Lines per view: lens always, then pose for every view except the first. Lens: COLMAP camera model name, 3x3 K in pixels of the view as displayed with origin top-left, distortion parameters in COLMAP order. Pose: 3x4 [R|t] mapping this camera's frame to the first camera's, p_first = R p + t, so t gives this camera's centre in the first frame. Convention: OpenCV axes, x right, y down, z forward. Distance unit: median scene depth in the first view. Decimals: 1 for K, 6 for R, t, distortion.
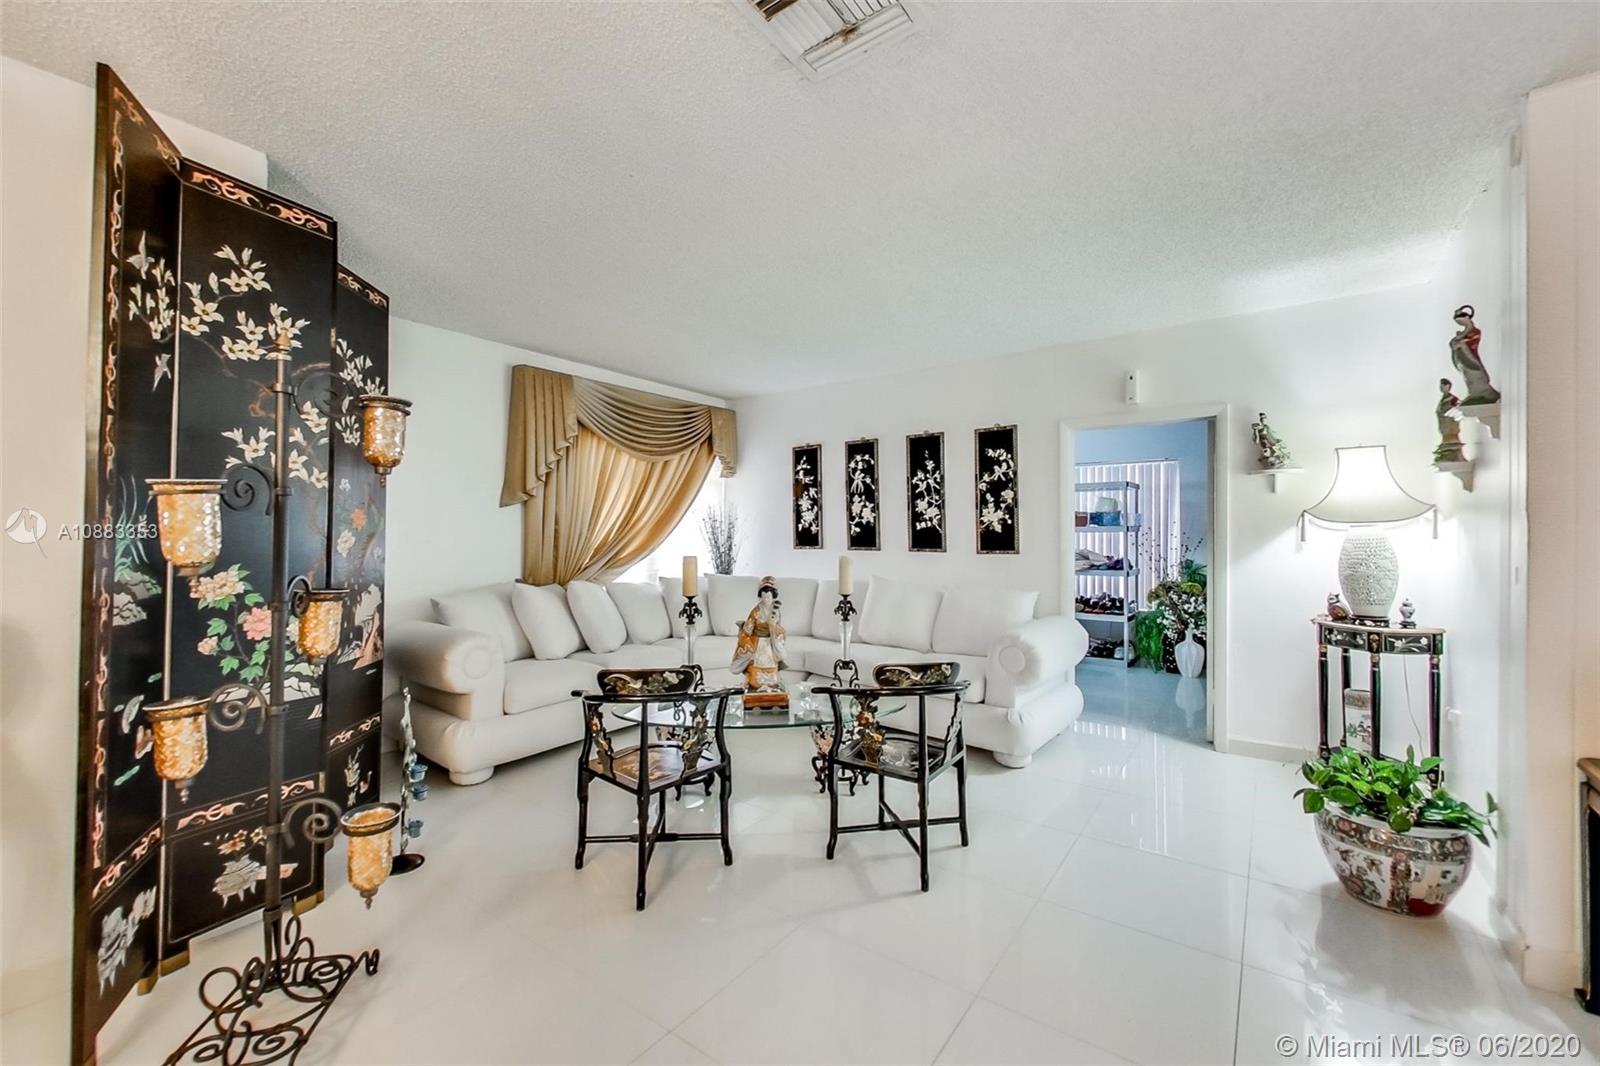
lens RADIAL K [[650.4, 0, 787.5], [0, 650.4, 528.0], [0, 0, 1]] dist [0.000717, -0.000939]
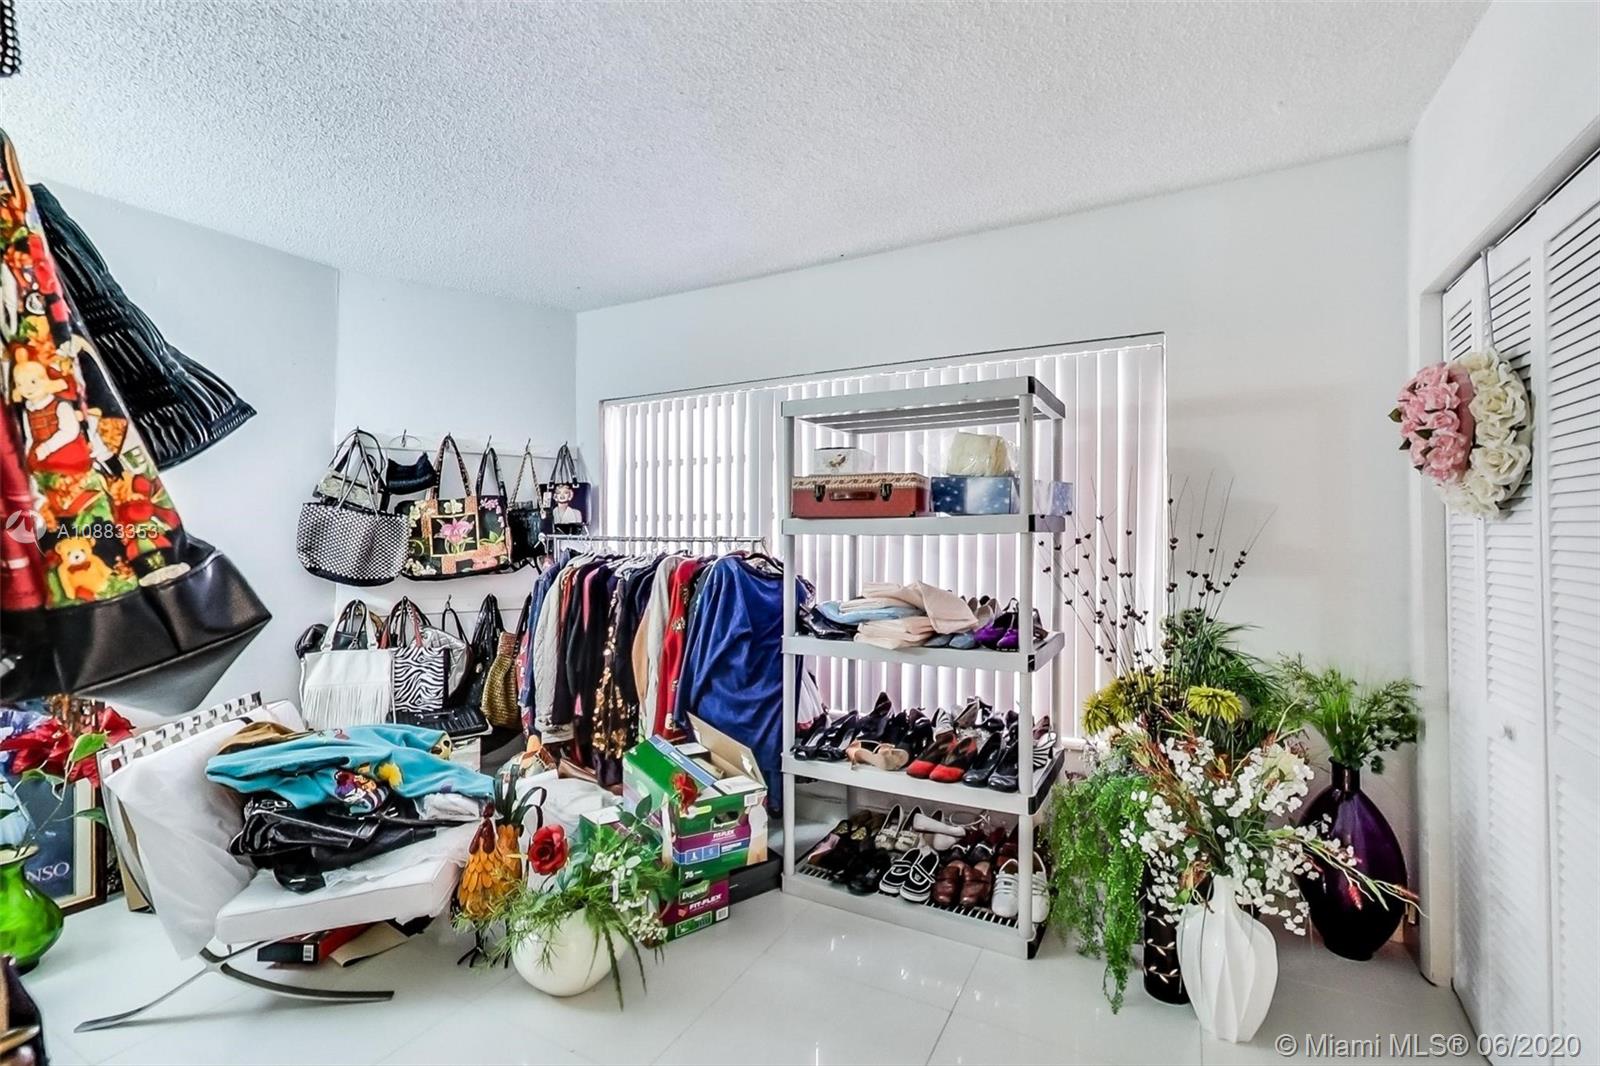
lens RADIAL K [[707.1, 0, 804.4], [0, 707.1, 529.0], [0, 0, 1]] dist [-0.000467, 0.000603]
pose [[0.987736, 0.004643, 0.156064, 0.348428], [-0.004911, 0.999987, 0.001330, 0.003591], [-0.156056, -0.002080, 0.987746, 0.655165]]
